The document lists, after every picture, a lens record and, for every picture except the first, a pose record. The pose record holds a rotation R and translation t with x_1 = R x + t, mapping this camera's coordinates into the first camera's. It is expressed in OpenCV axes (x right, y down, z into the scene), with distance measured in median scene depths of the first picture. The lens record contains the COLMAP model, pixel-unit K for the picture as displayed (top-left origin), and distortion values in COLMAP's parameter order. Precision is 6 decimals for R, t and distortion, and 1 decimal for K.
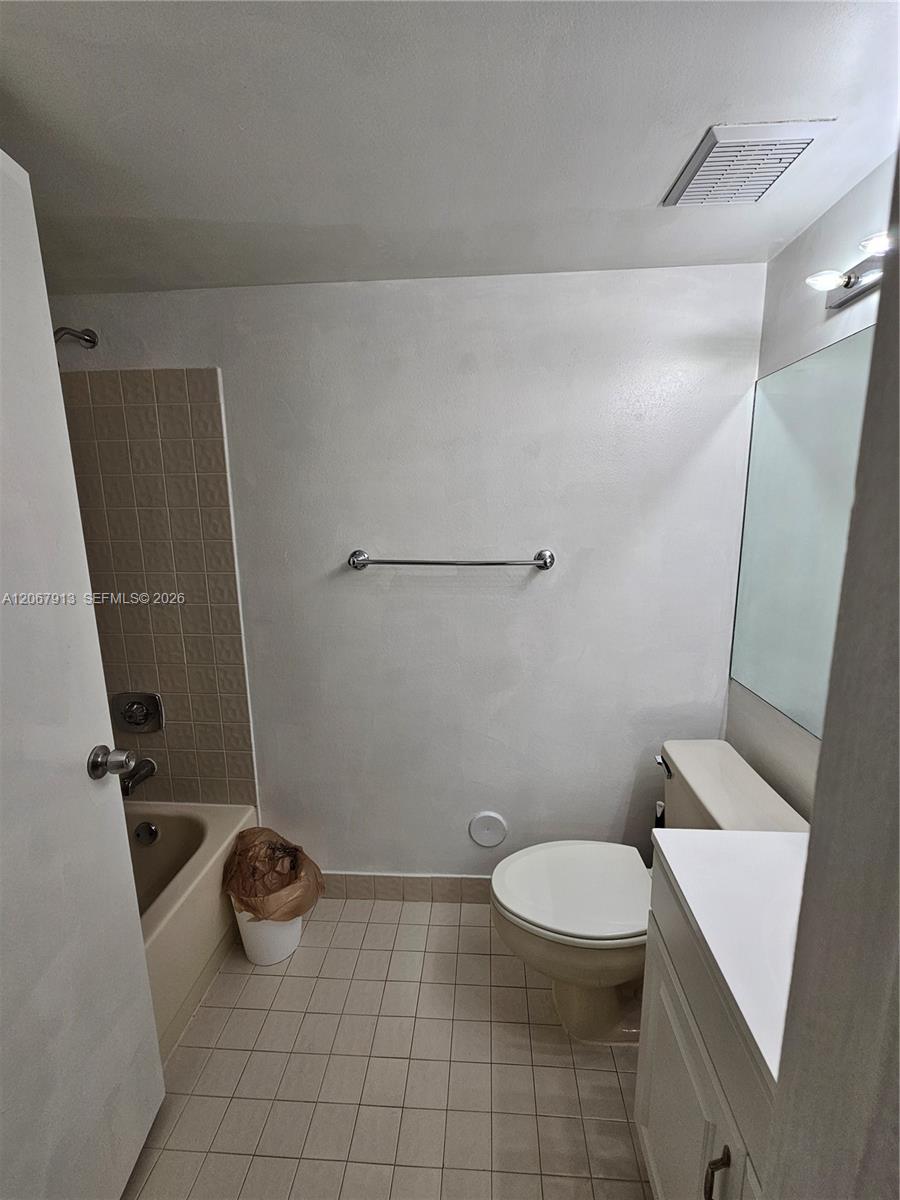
lens RADIAL K [[495.2, 0, 455.9], [0, 495.2, 596.7], [0, 0, 1]] dist [-0.001616, 0.000415]
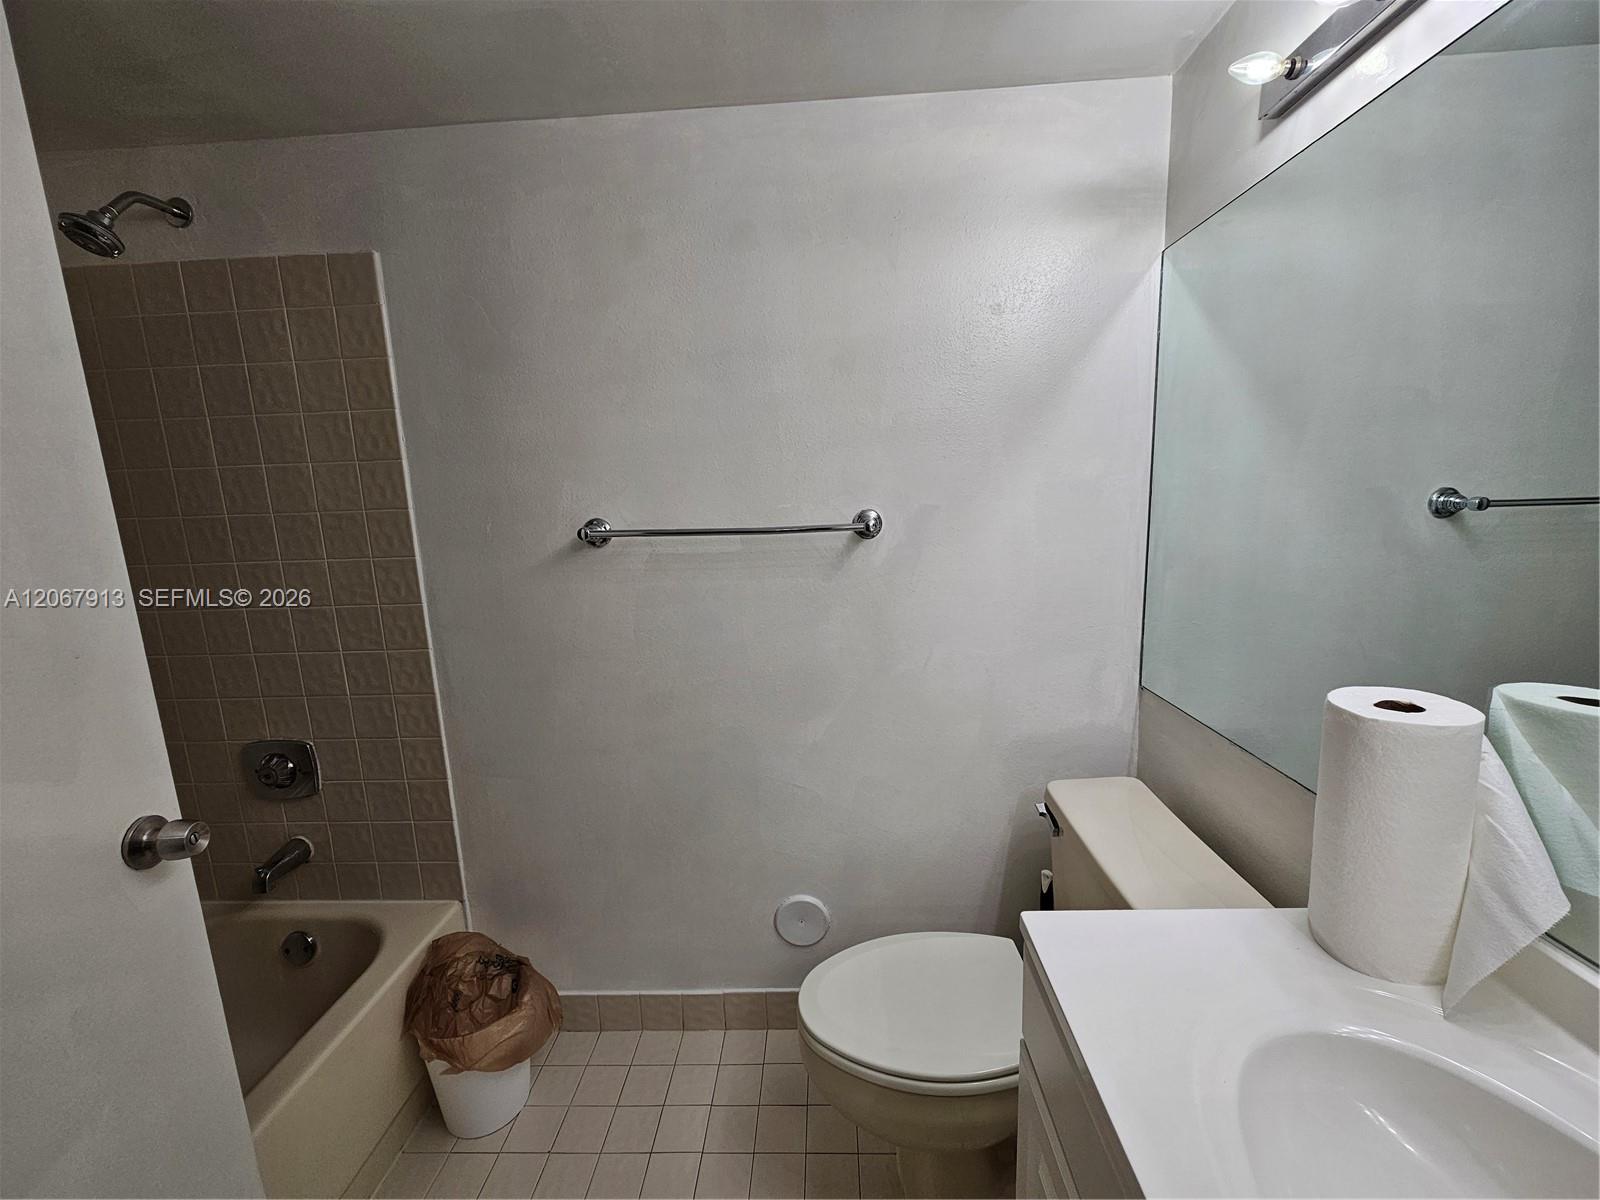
lens RADIAL K [[660.3, 0, 802.6], [0, 660.3, 606.3], [0, 0, 1]] dist [-0.001616, 0.000415]
pose [[0.999248, -0.030551, 0.023876, 0.063879], [0.030637, 0.999525, -0.003217, 0.039670], [-0.023767, 0.003946, 0.999710, 0.090021]]
